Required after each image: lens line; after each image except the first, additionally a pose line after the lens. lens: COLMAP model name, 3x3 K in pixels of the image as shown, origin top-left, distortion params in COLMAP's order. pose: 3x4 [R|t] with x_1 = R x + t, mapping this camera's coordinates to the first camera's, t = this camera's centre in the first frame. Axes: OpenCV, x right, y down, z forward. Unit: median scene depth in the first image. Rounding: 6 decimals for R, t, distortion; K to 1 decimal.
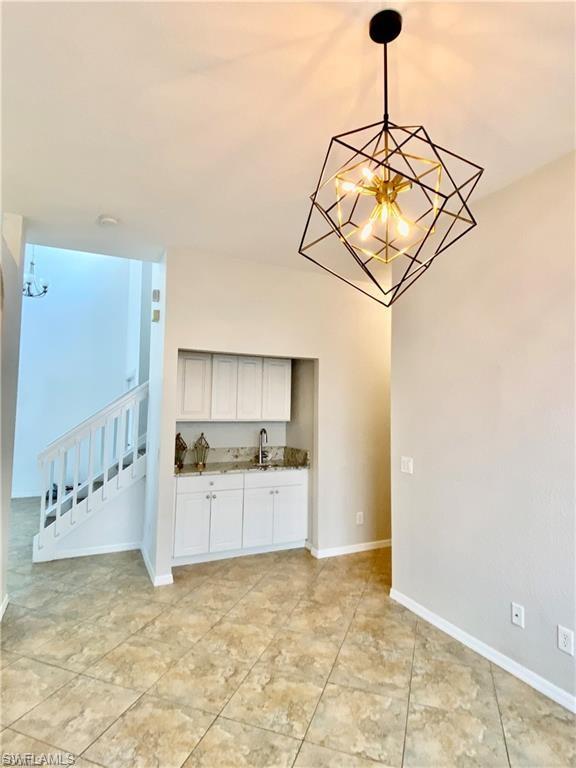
lens RADIAL K [[411.2, 0, 288.0], [0, 411.2, 384.0], [0, 0, 1]] dist [0.029204, -0.036010]
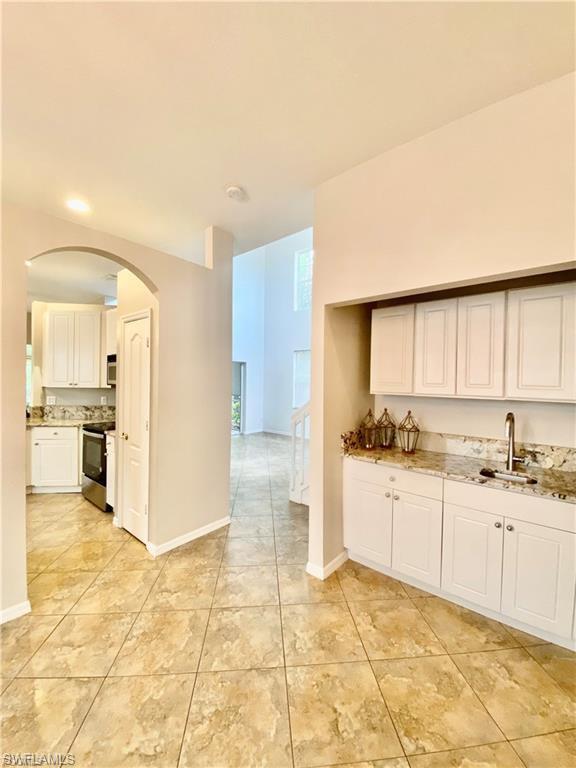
lens RADIAL K [[308.7, 0, 288.0], [0, 308.7, 384.0], [0, 0, 1]] dist [-0.000161, -0.011640]
pose [[0.414838, 0.007323, -0.909866, 0.355149], [0.047684, 0.998419, 0.029776, 0.065822], [0.908645, -0.055738, 0.413833, 0.898601]]
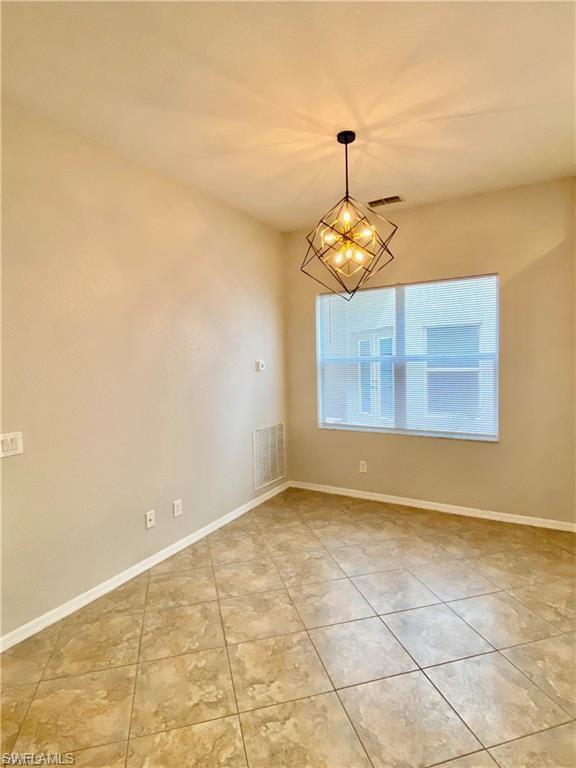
lens RADIAL K [[411.2, 0, 288.0], [0, 411.2, 384.0], [0, 0, 1]] dist [0.029204, -0.036010]
pose [[-0.557110, -0.060357, 0.828242, -0.619435], [-0.028537, 0.998158, 0.053545, 0.056484], [-0.829948, 0.006195, -0.557806, 1.188598]]
